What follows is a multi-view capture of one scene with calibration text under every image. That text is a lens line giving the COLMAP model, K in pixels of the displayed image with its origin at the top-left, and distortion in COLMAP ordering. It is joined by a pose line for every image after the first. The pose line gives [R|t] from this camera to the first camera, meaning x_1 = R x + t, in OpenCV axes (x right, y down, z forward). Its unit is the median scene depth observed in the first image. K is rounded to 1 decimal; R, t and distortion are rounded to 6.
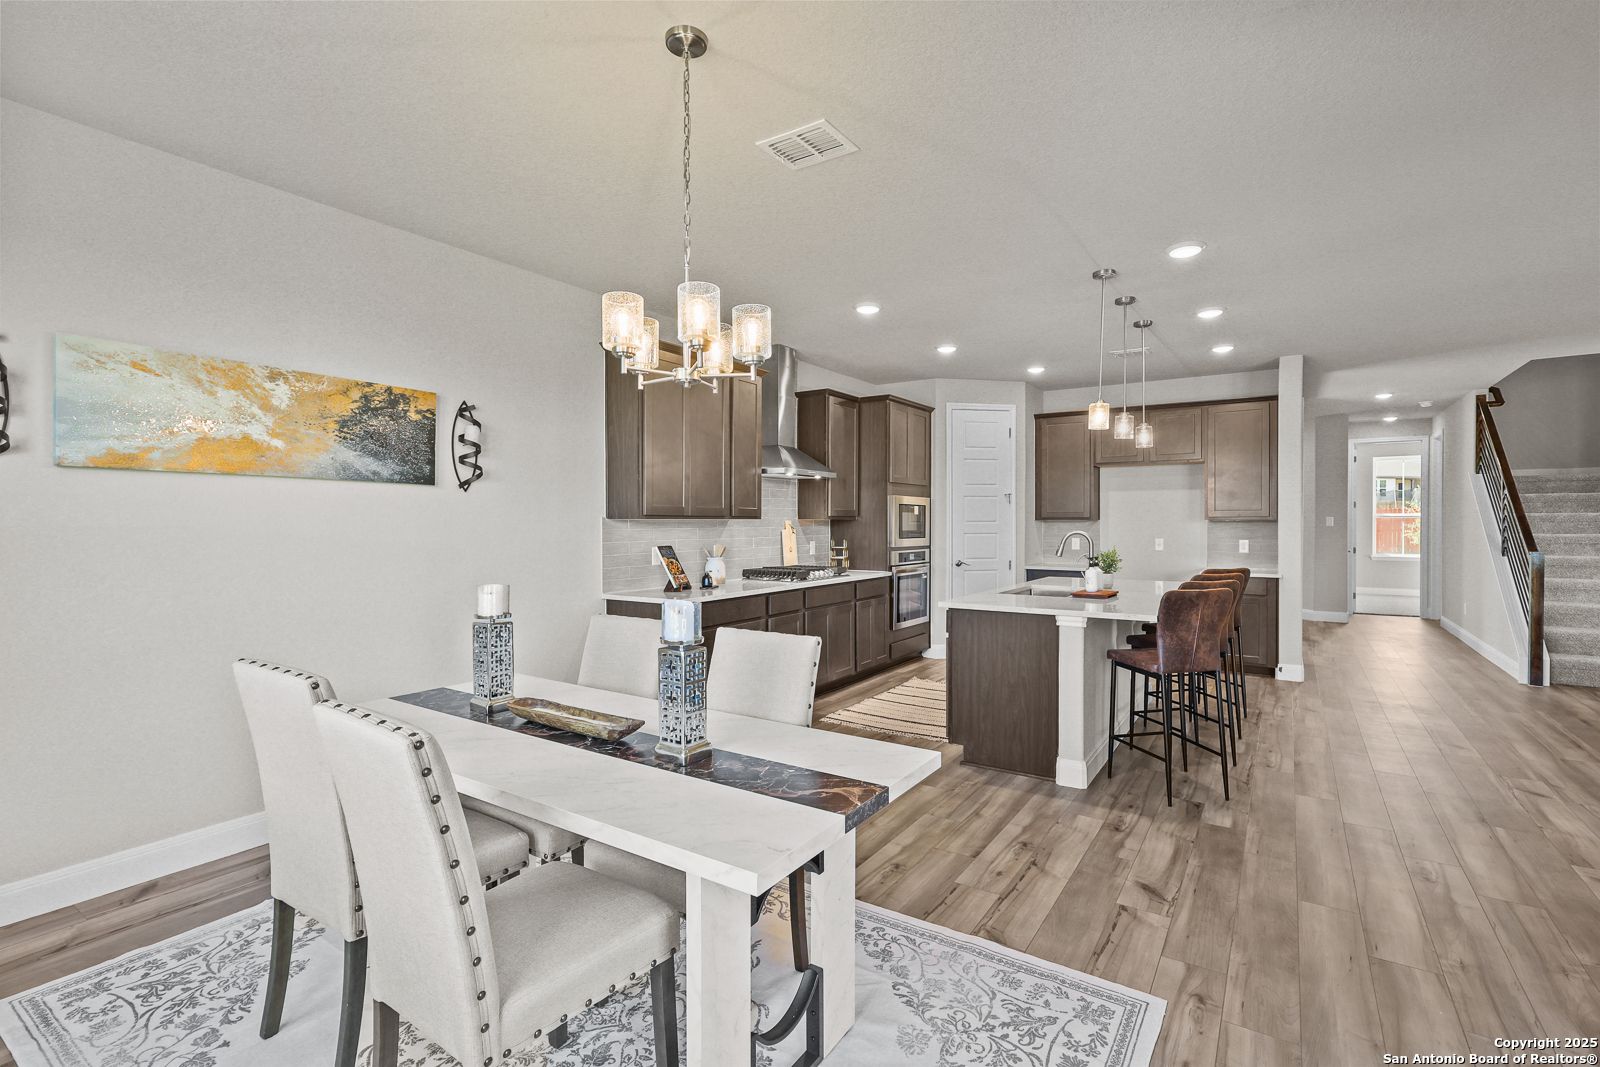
lens RADIAL K [[738.6, 0, 802.9], [0, 738.6, 524.0], [0, 0, 1]] dist [-0.001608, 0.000422]
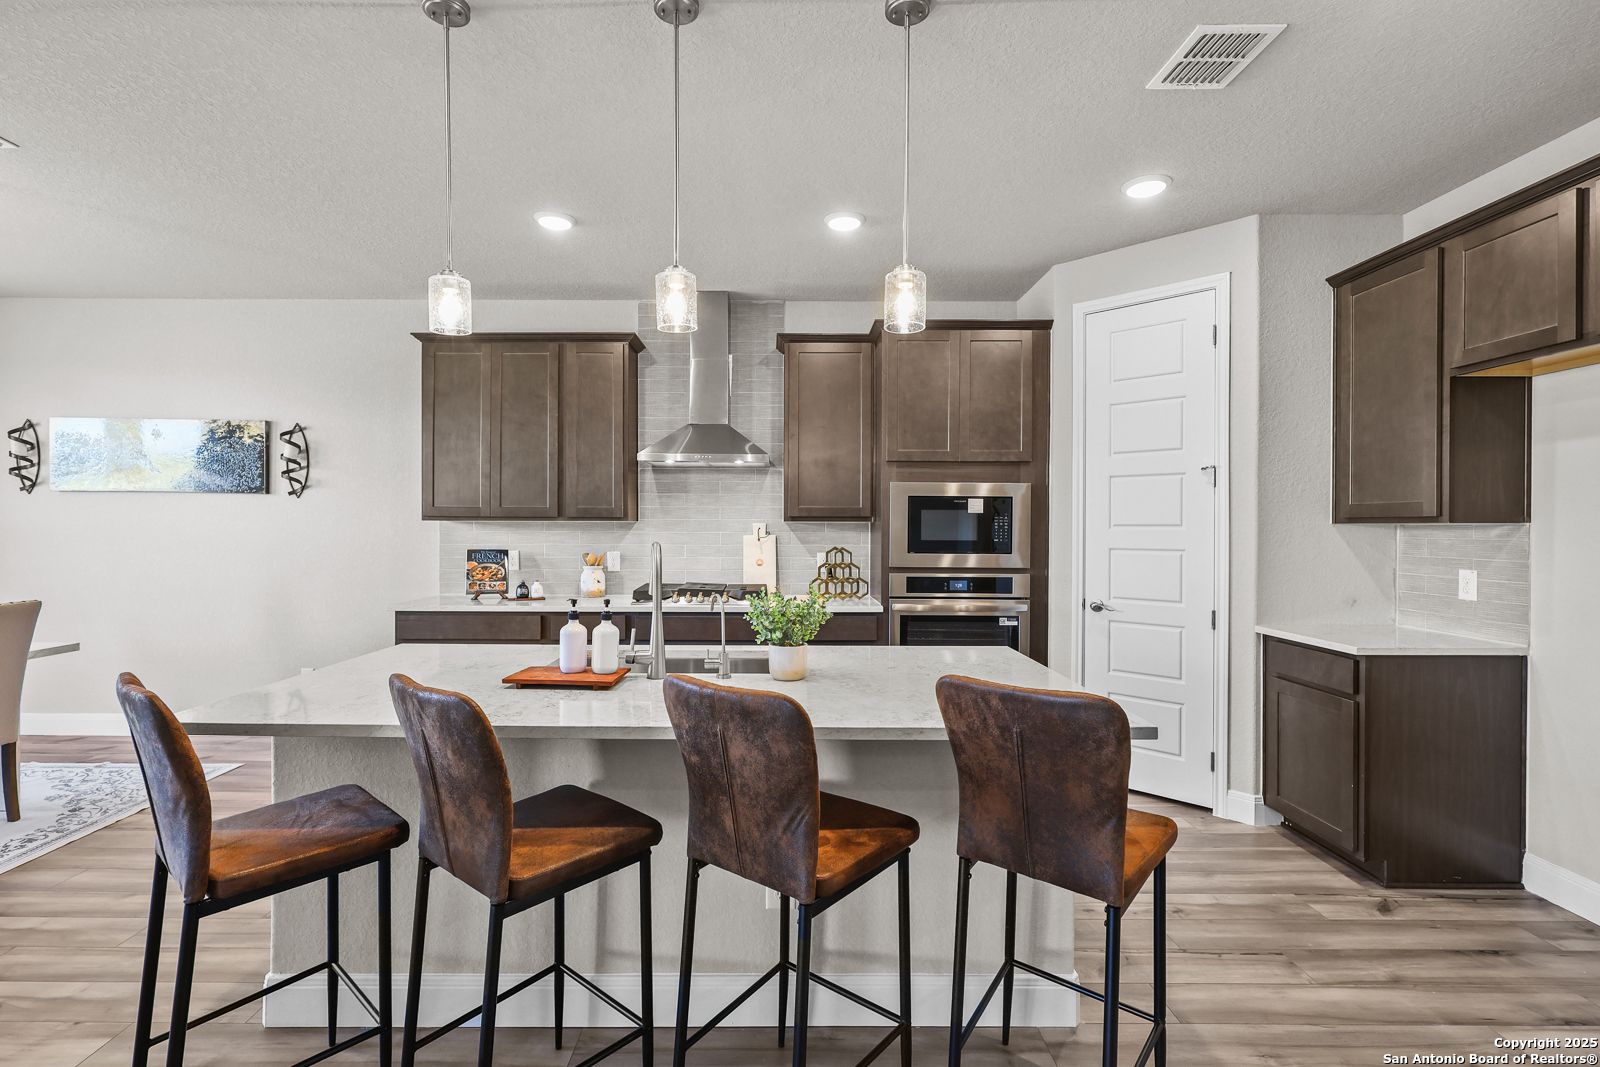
lens RADIAL K [[738.6, 0, 779.5], [0, 738.6, 528.3], [0, 0, 1]] dist [-0.001608, 0.000422]
pose [[0.551035, 0.006402, -0.834457, 0.584313], [-0.006915, 0.999971, 0.003106, -0.001882], [0.834453, 0.004059, 0.551064, 0.585790]]
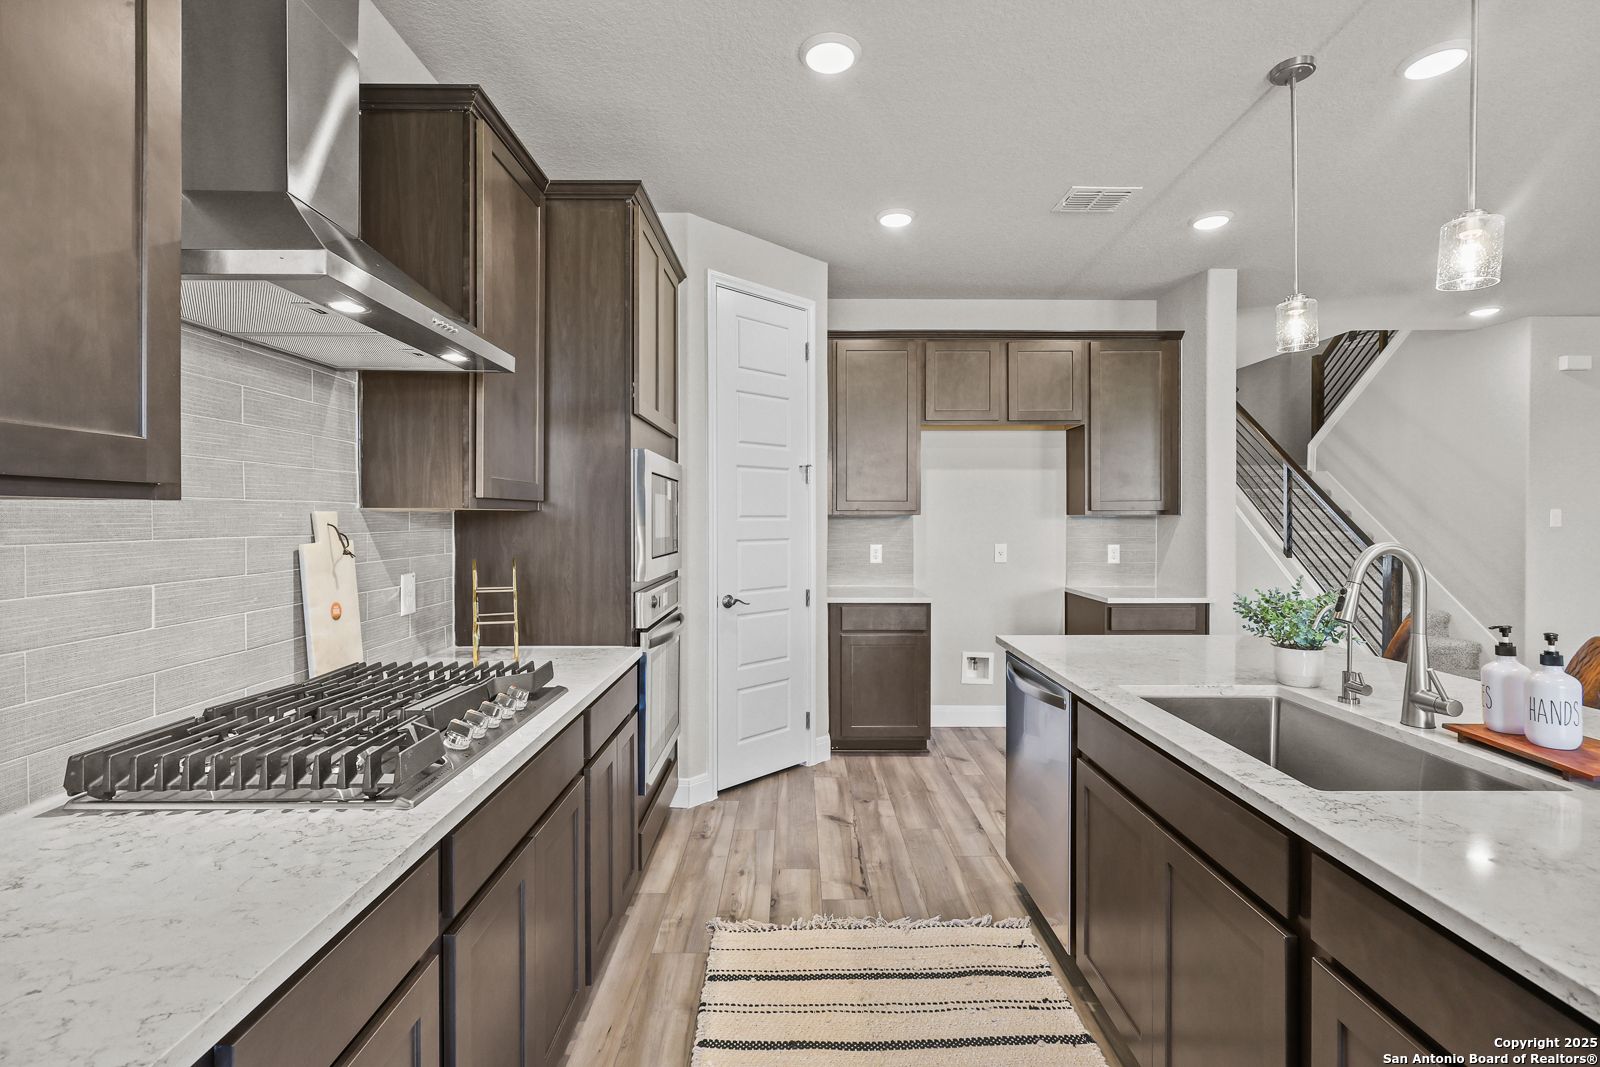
lens RADIAL K [[738.6, 0, 802.0], [0, 738.6, 516.2], [0, 0, 1]] dist [-0.001608, 0.000422]
pose [[0.826709, 0.002757, 0.562623, -0.026737], [0.000623, 0.999983, -0.005816, -0.000808], [-0.562629, 0.005158, 0.826693, 0.633519]]
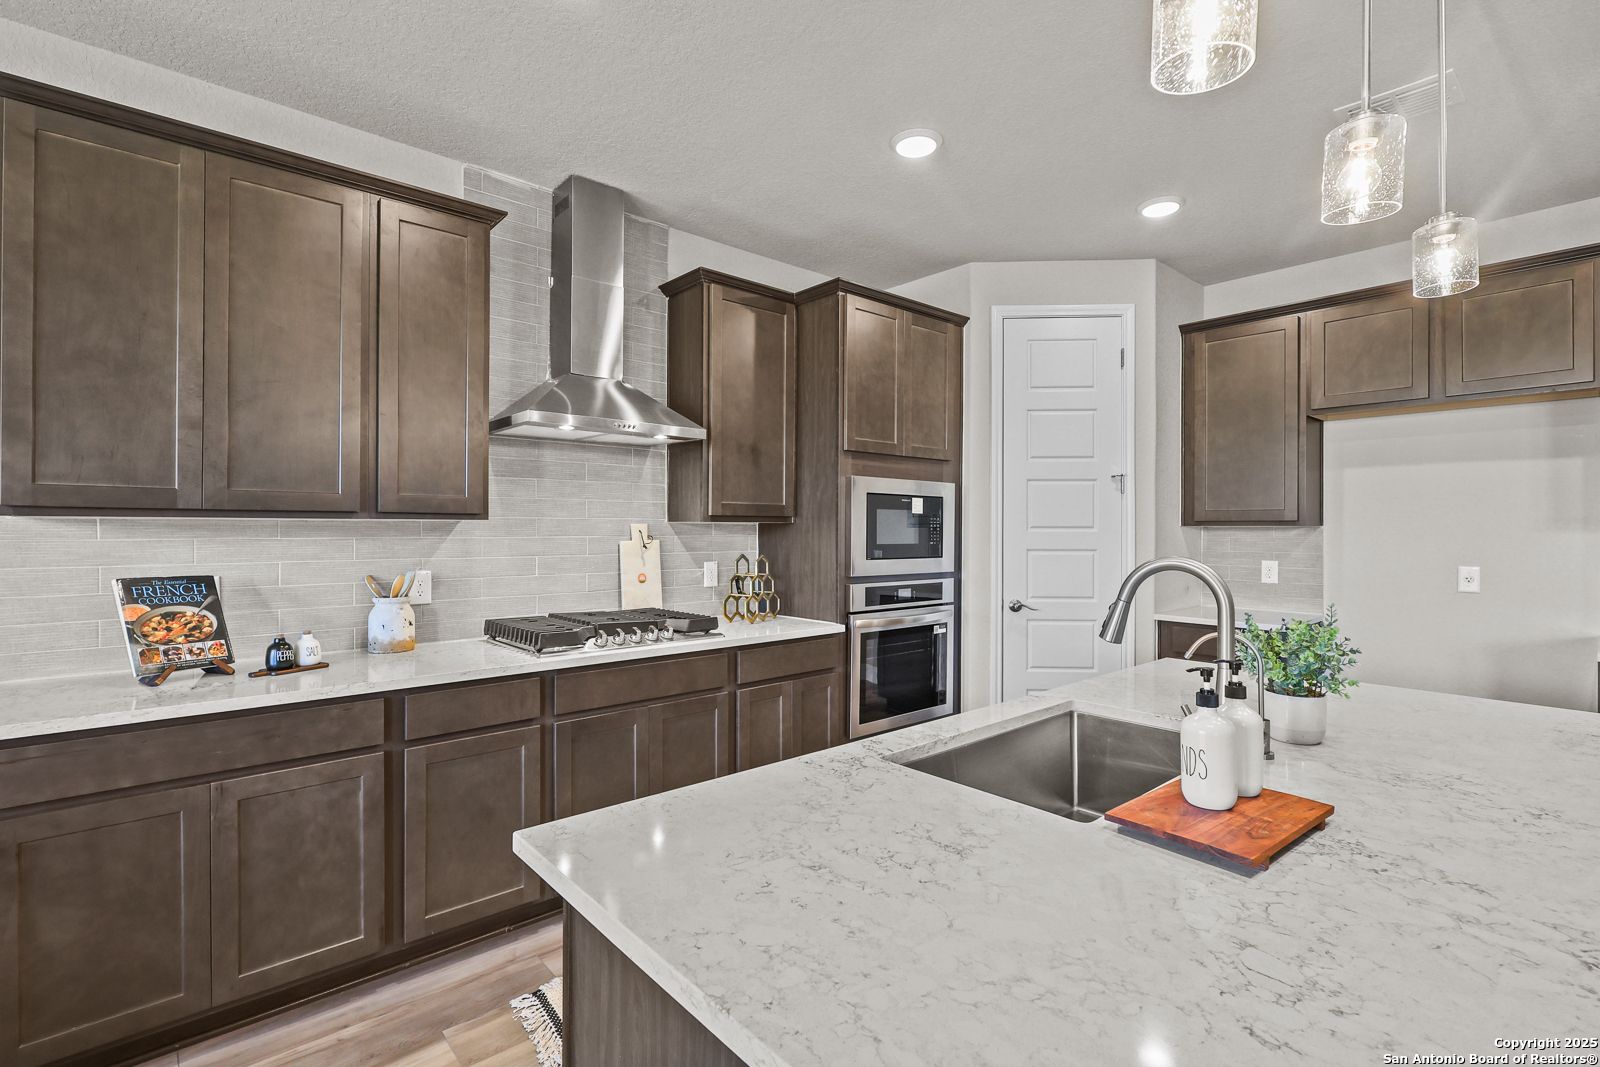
lens RADIAL K [[738.6, 0, 790.2], [0, 738.6, 525.6], [0, 0, 1]] dist [-0.001608, 0.000422]
pose [[0.963944, 0.003250, -0.266084, 0.218818], [-0.005389, 0.999959, -0.007311, -0.000088], [0.266049, 0.008481, 0.963922, 0.494322]]
